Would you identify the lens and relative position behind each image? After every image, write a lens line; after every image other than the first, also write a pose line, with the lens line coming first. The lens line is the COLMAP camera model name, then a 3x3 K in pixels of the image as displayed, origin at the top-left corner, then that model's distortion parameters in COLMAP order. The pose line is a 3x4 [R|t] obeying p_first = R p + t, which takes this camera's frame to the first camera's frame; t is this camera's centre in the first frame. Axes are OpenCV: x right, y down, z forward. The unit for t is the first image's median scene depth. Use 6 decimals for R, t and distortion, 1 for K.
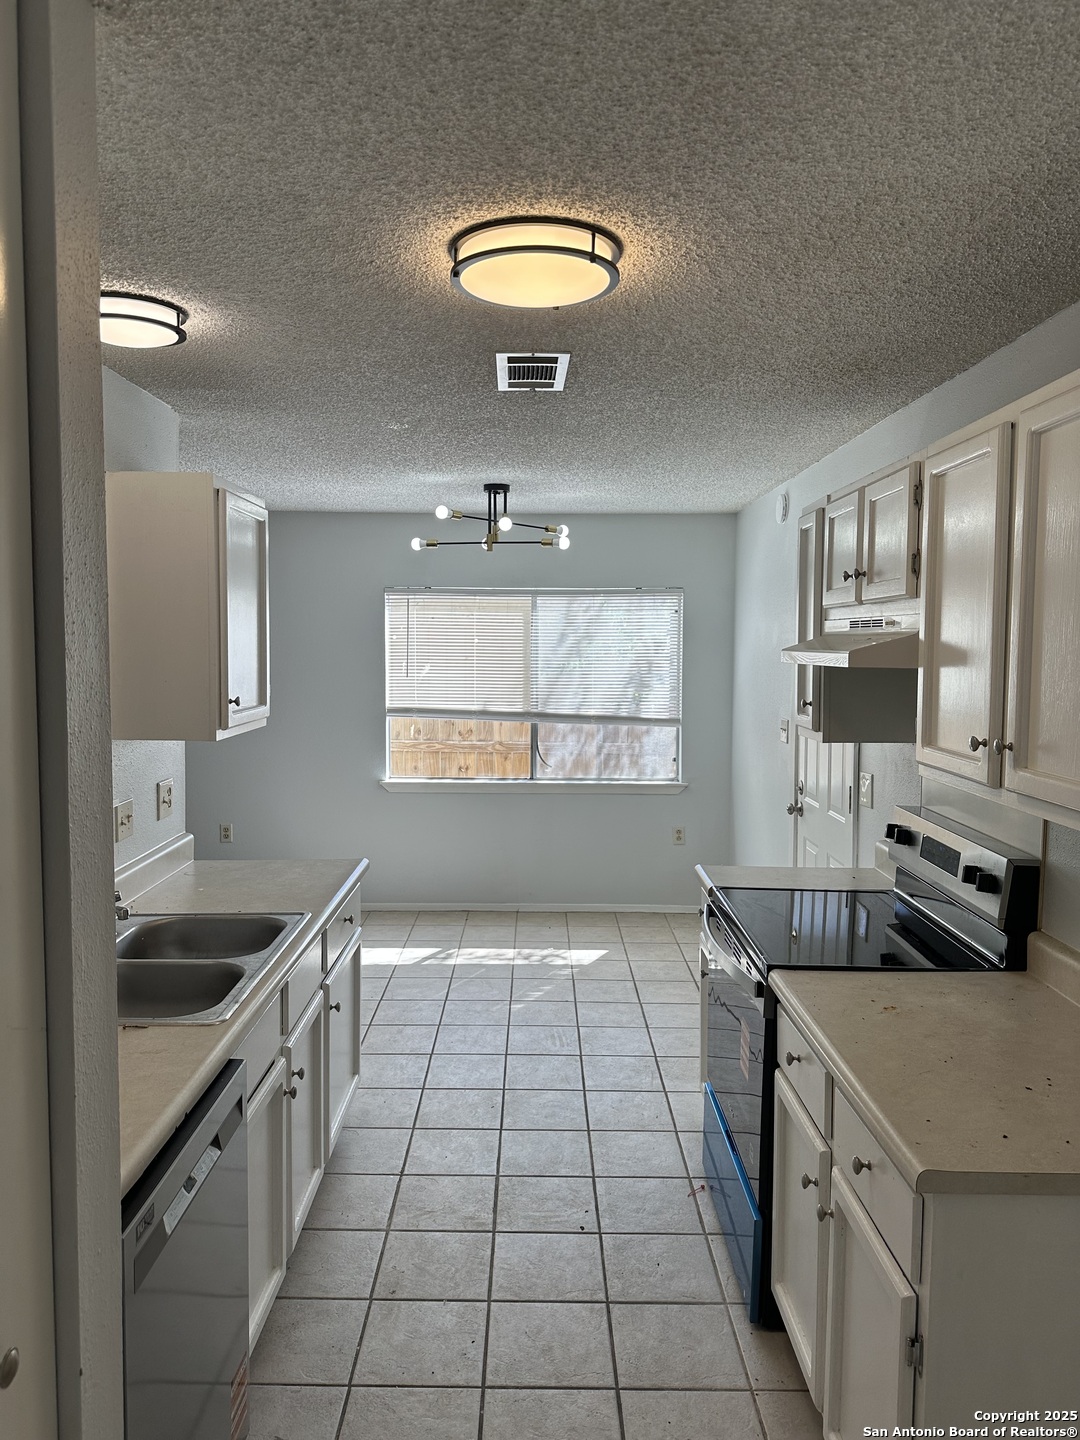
lens RADIAL K [[990.2, 0, 540.0], [0, 990.2, 720.0], [0, 0, 1]] dist [0.057690, -0.056799]
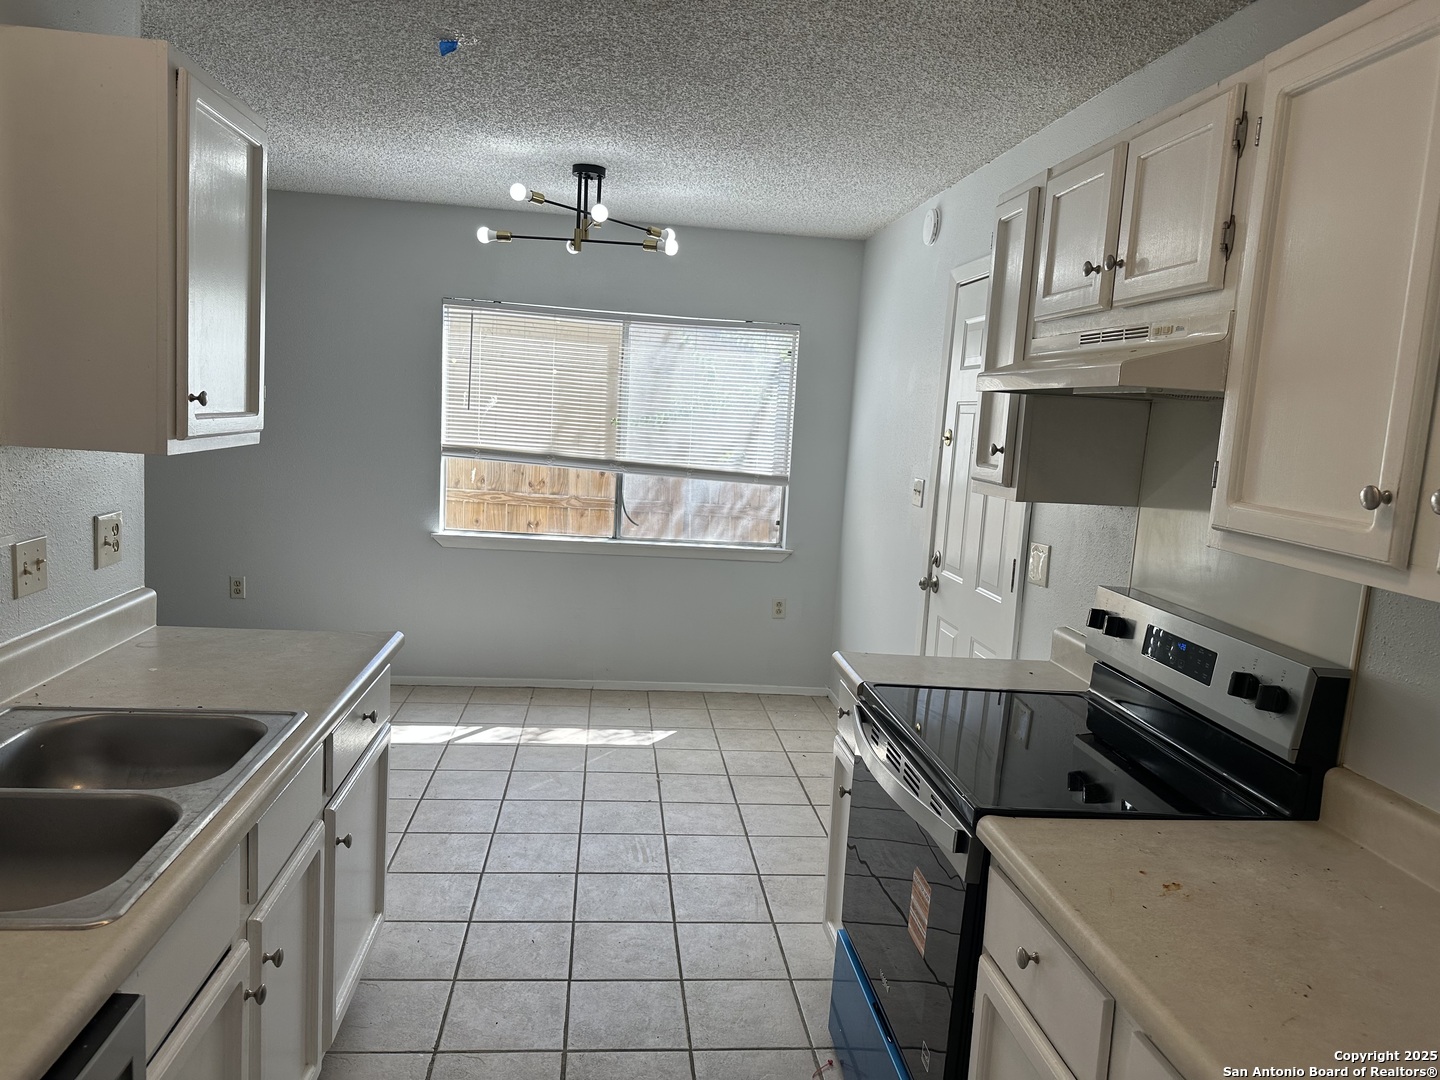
lens RADIAL K [[1034.5, 0, 741.2], [0, 1034.5, 547.1], [0, 0, 1]] dist [0.108154, -0.195775]
pose [[0.991589, 0.040087, 0.123065, -0.019345], [-0.047773, 0.997045, 0.060153, 0.016020], [-0.120290, -0.065526, 0.990574, 0.183265]]
